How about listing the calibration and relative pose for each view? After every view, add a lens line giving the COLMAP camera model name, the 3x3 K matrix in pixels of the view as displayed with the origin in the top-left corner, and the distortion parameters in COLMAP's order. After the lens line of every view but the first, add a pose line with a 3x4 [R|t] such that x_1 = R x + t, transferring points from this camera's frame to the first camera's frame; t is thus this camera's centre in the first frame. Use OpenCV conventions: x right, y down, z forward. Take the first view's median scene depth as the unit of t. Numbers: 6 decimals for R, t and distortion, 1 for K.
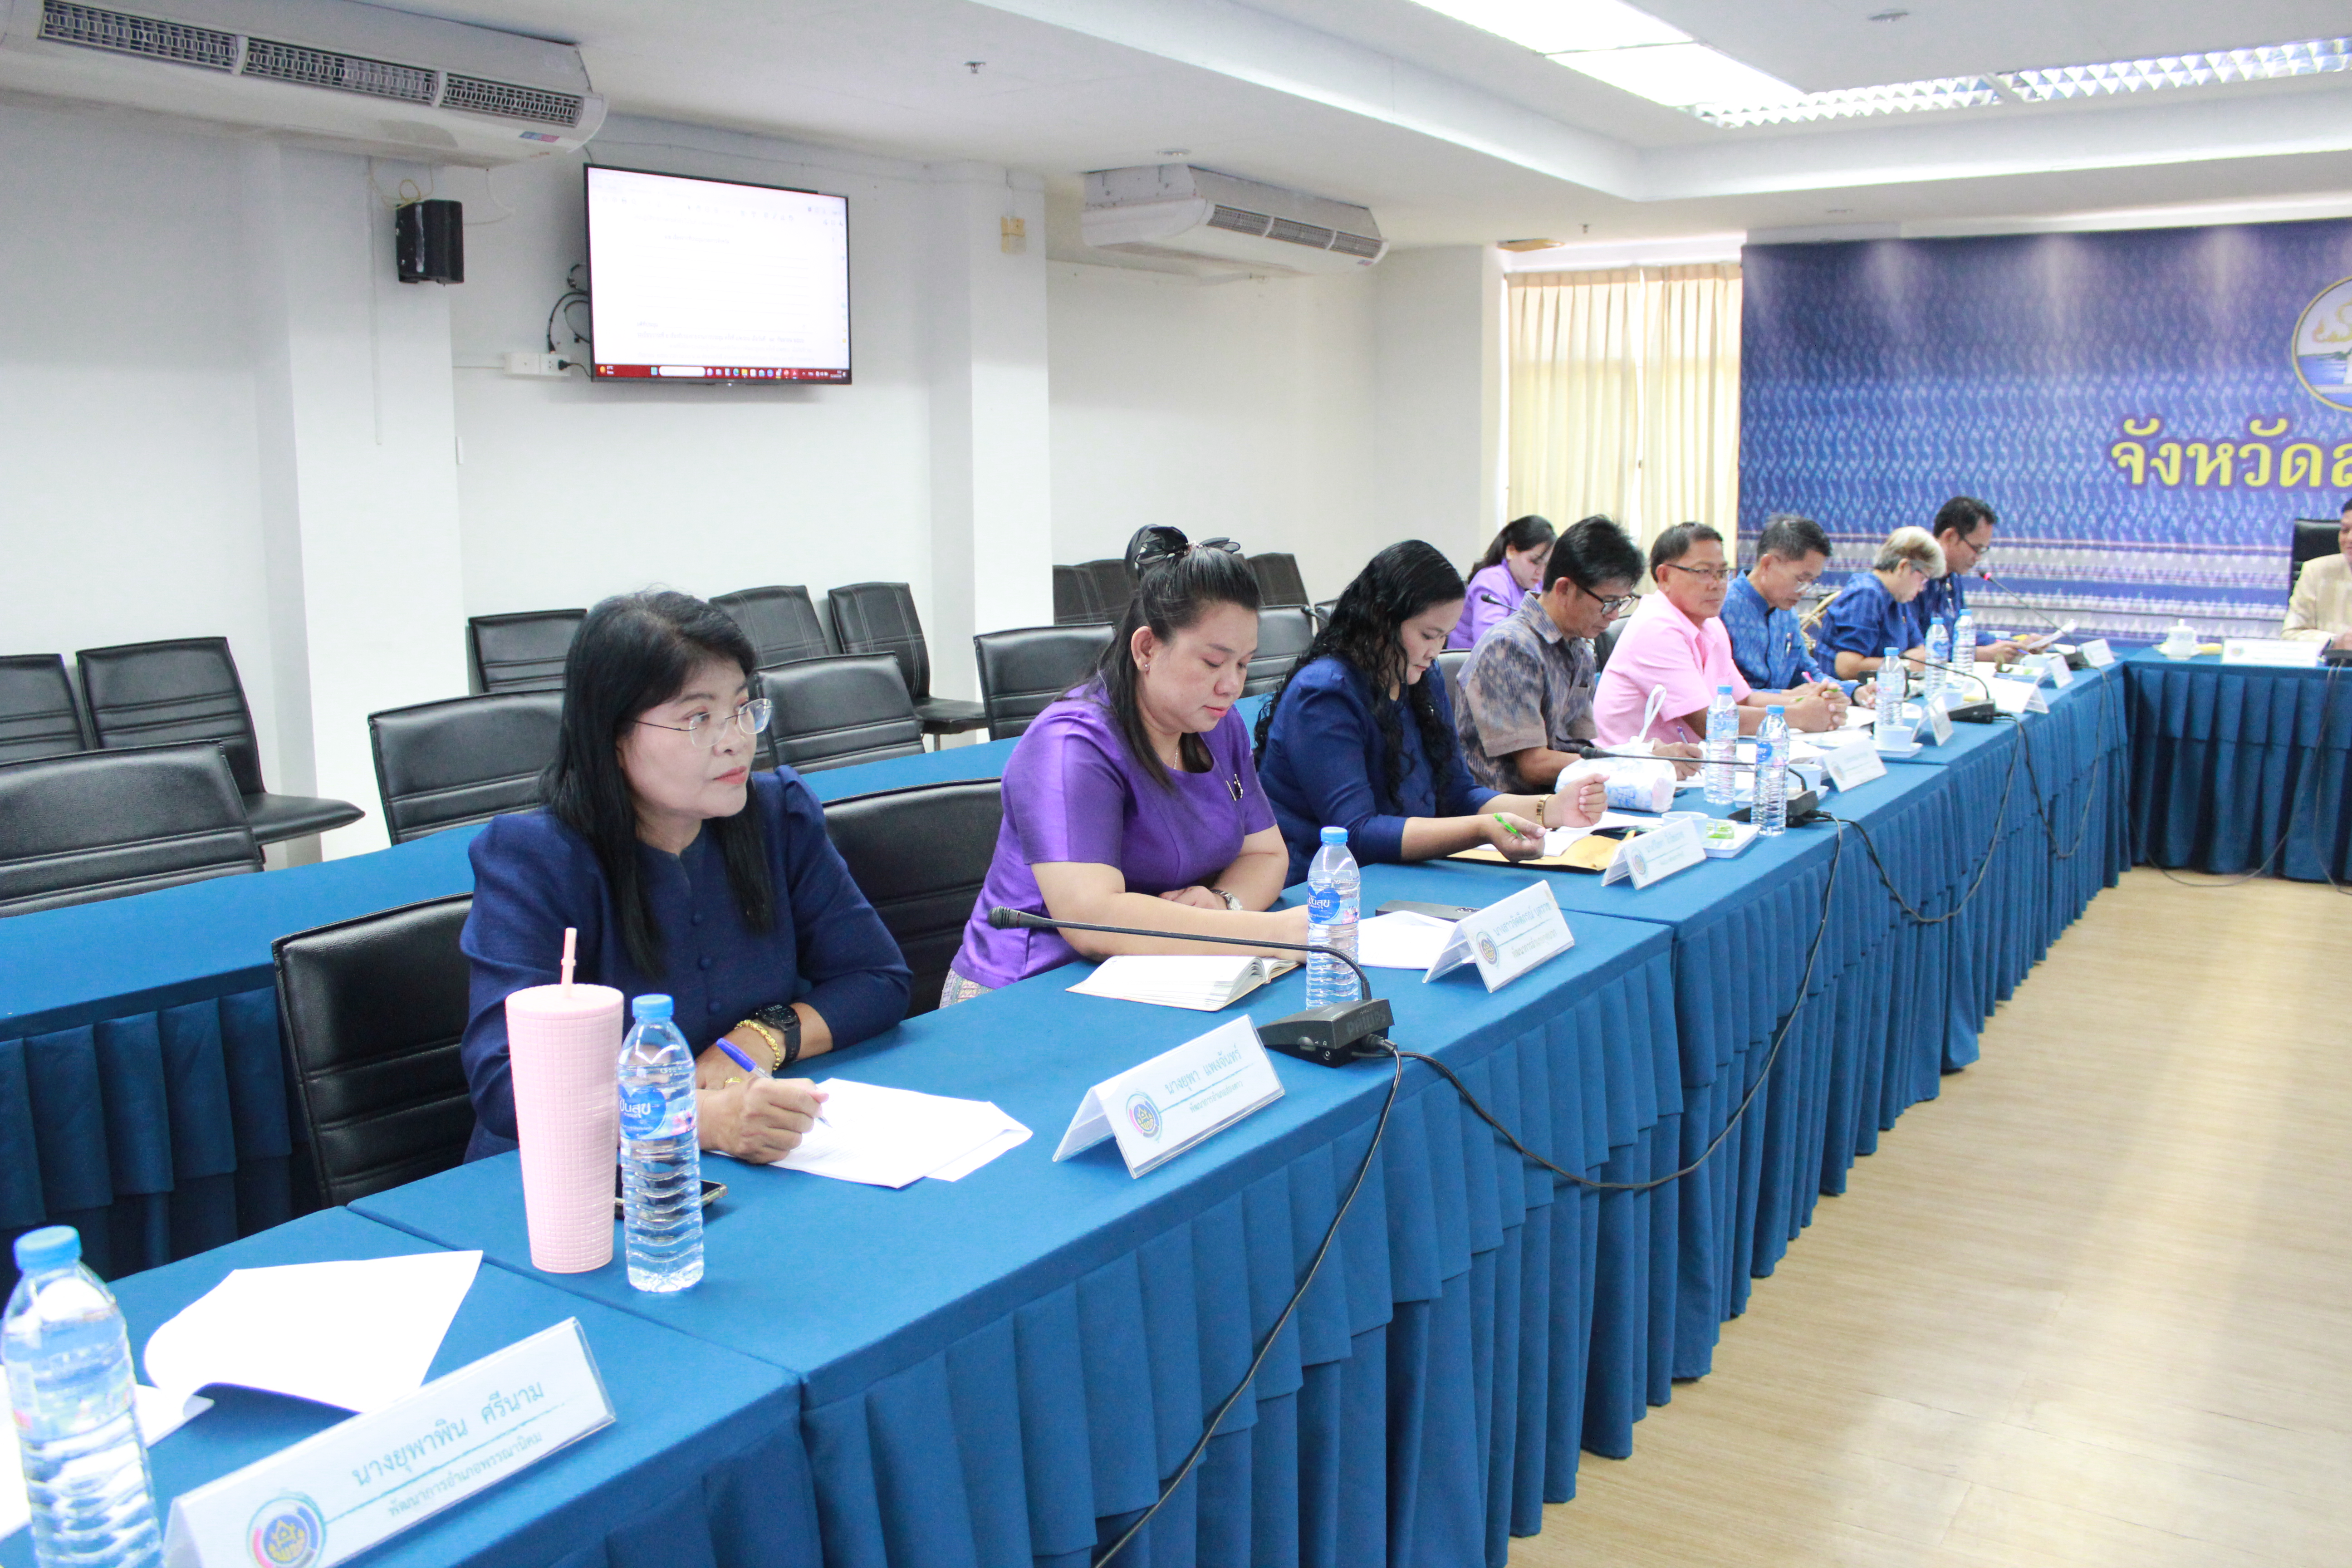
lens RADIAL K [[1941.3, 0, 1176.0], [0, 1941.3, 784.0], [0, 0, 1]] dist [-0.161375, 0.142774]
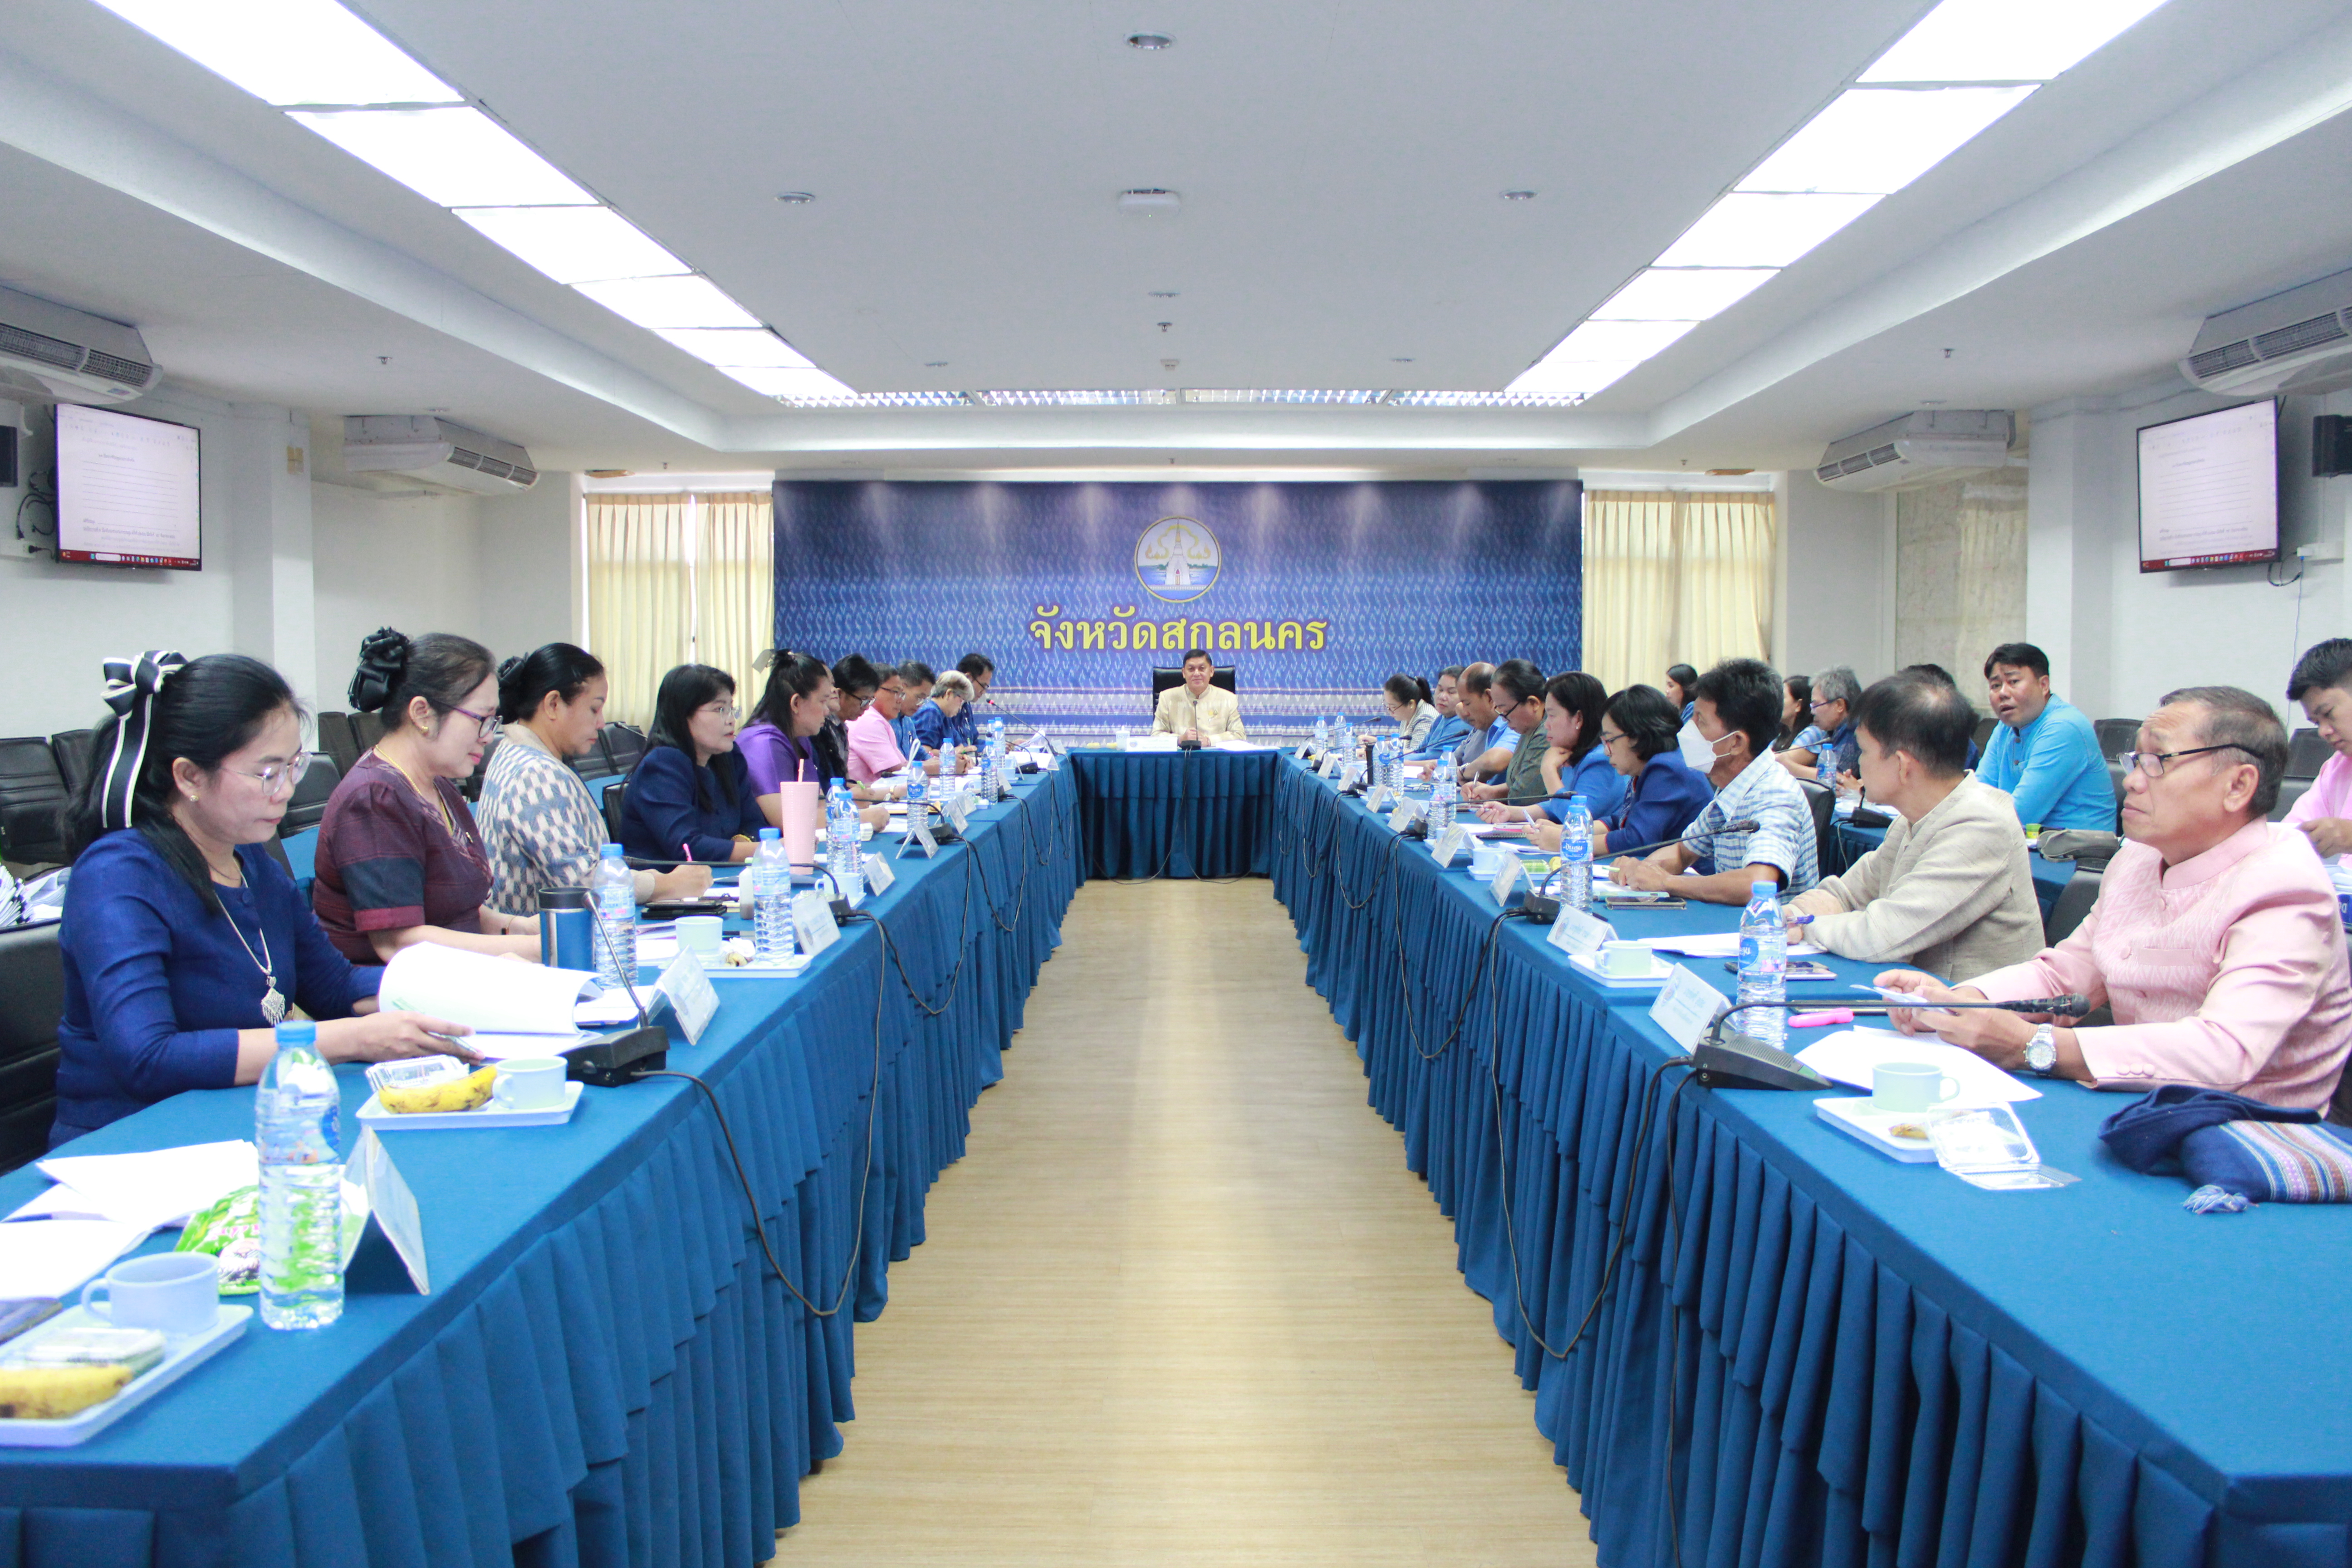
lens RADIAL K [[1941.3, 0, 1176.0], [0, 1941.3, 784.0], [0, 0, 1]] dist [-0.161375, 0.142774]
pose [[0.828750, -0.030281, 0.558800, -0.285966], [0.085012, 0.993758, -0.072229, 0.072003], [-0.553125, 0.107365, 0.826151, -0.344556]]
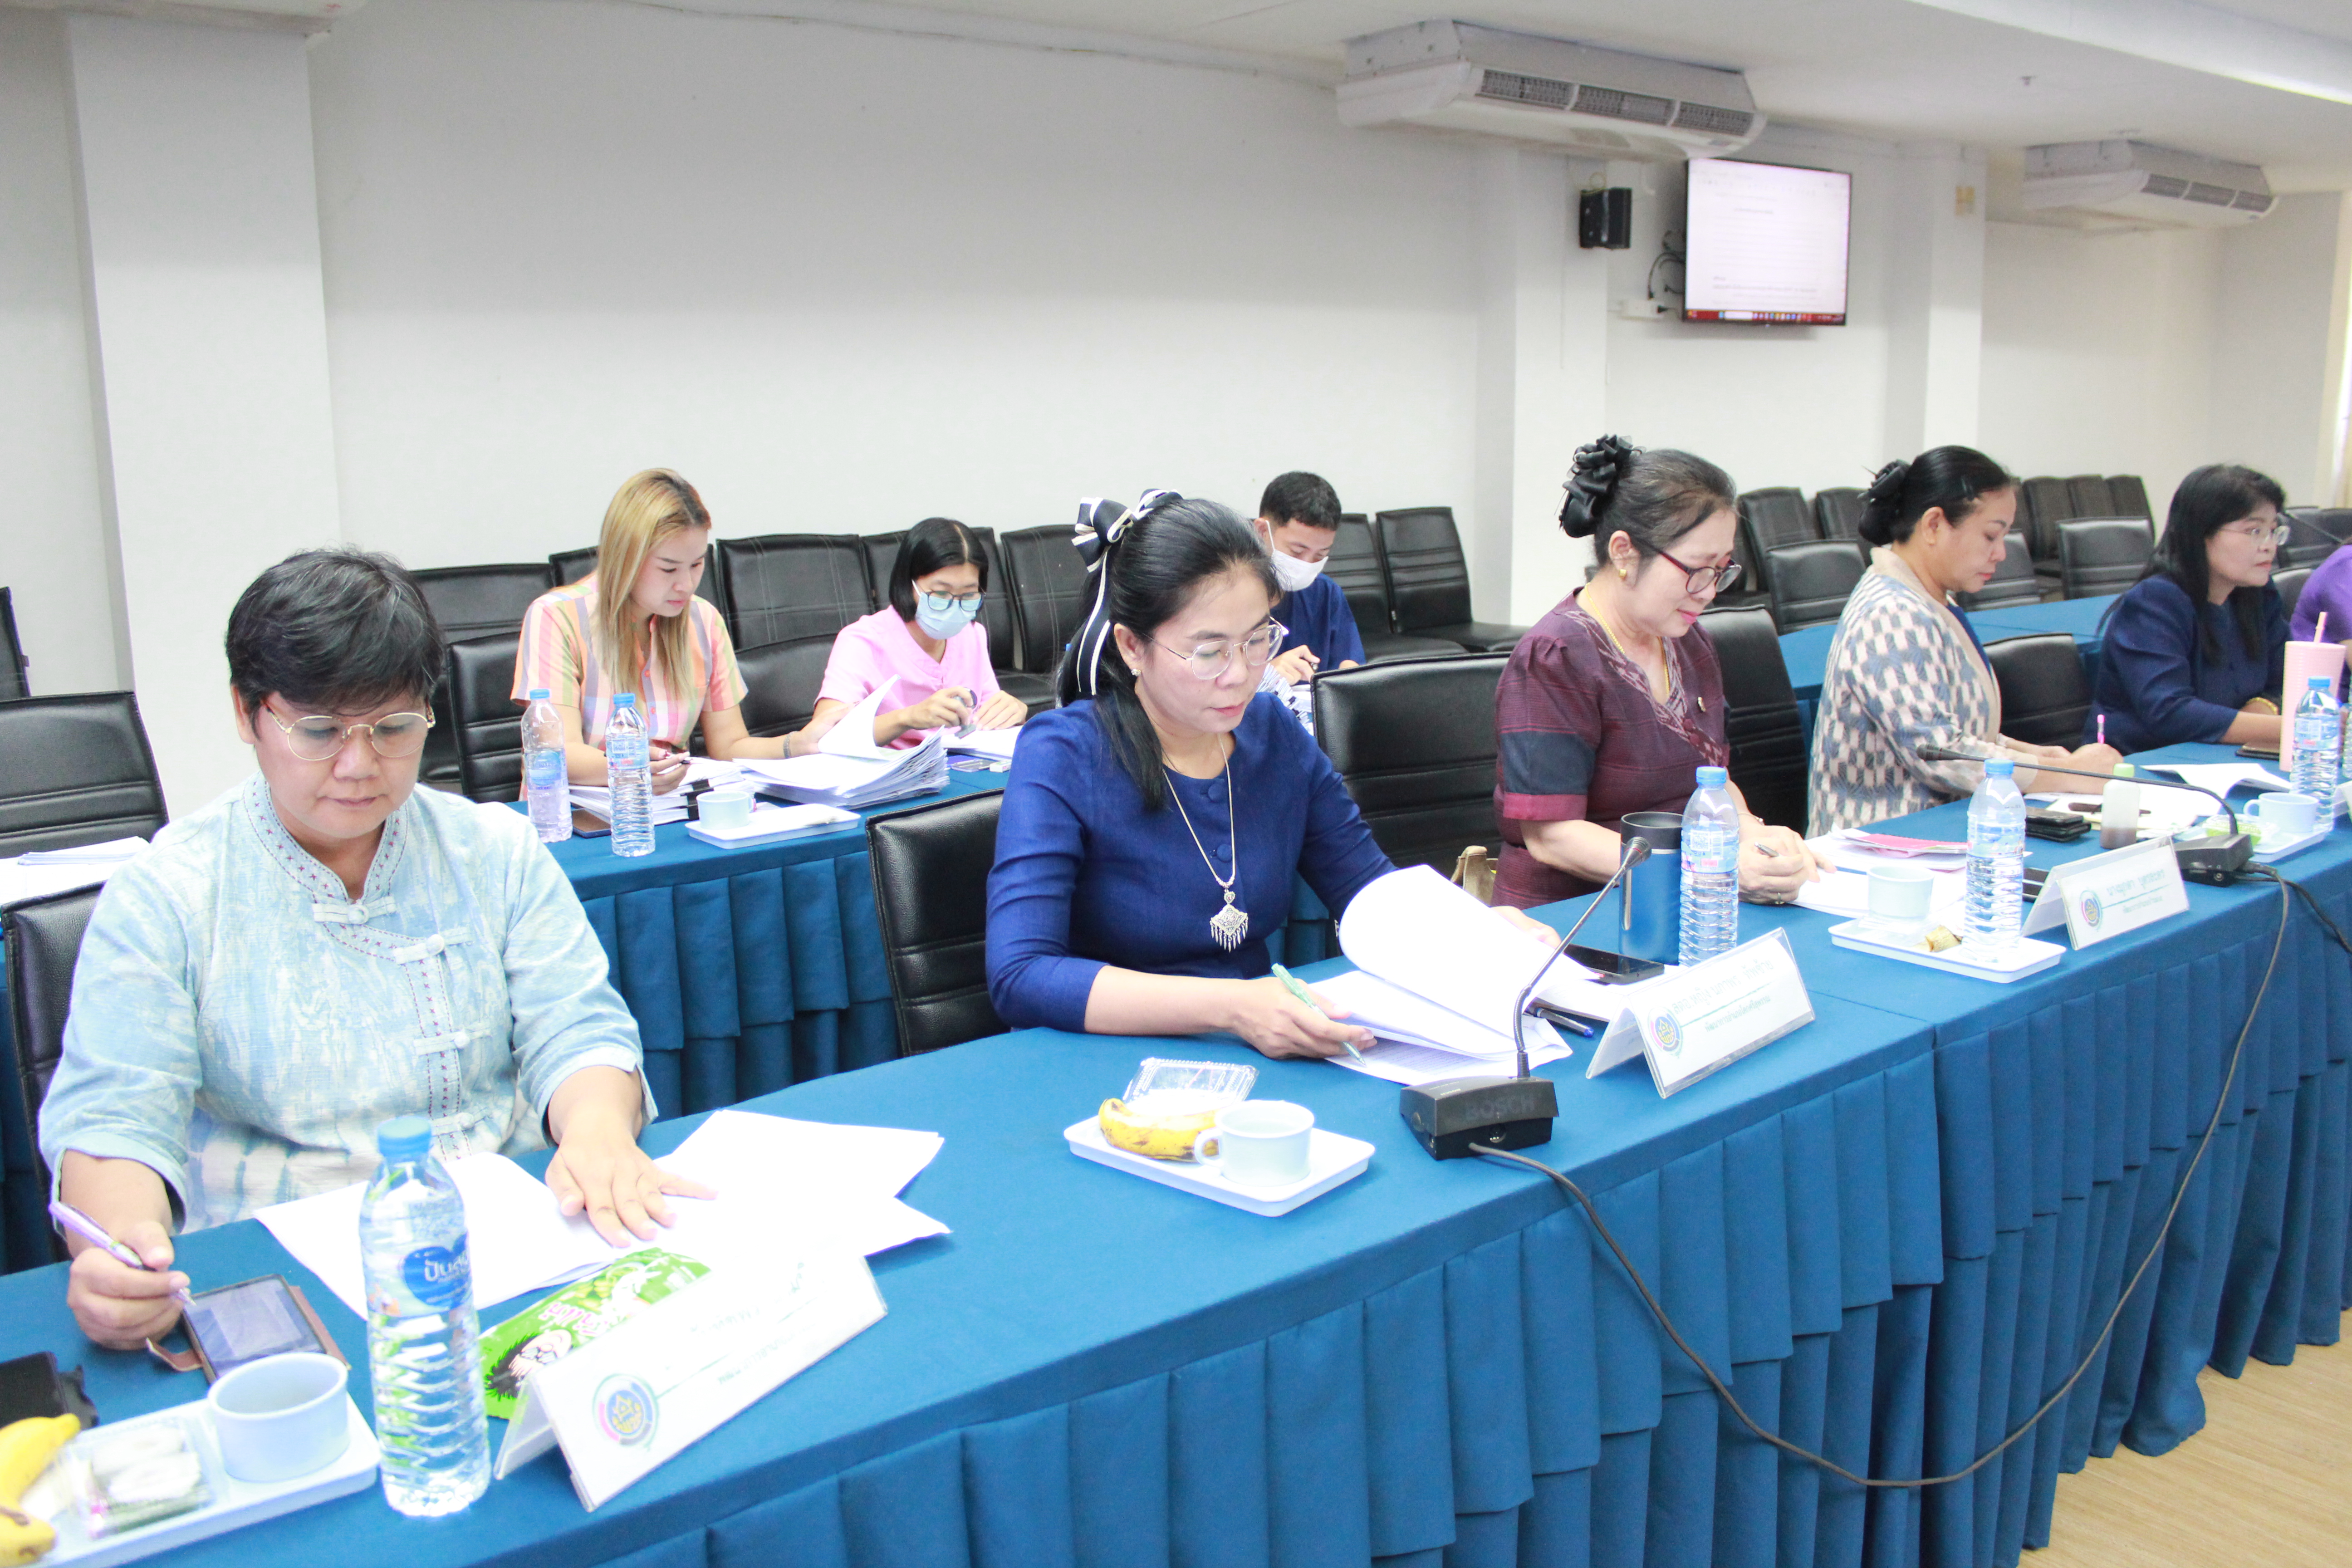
lens RADIAL K [[1941.3, 0, 1176.0], [0, 1941.3, 784.0], [0, 0, 1]] dist [-0.161375, 0.142774]
pose [[0.952791, 0.057703, -0.298092, -0.169305], [-0.046085, 0.997884, 0.045865, 0.043044], [0.300108, -0.029962, 0.953435, -0.258058]]
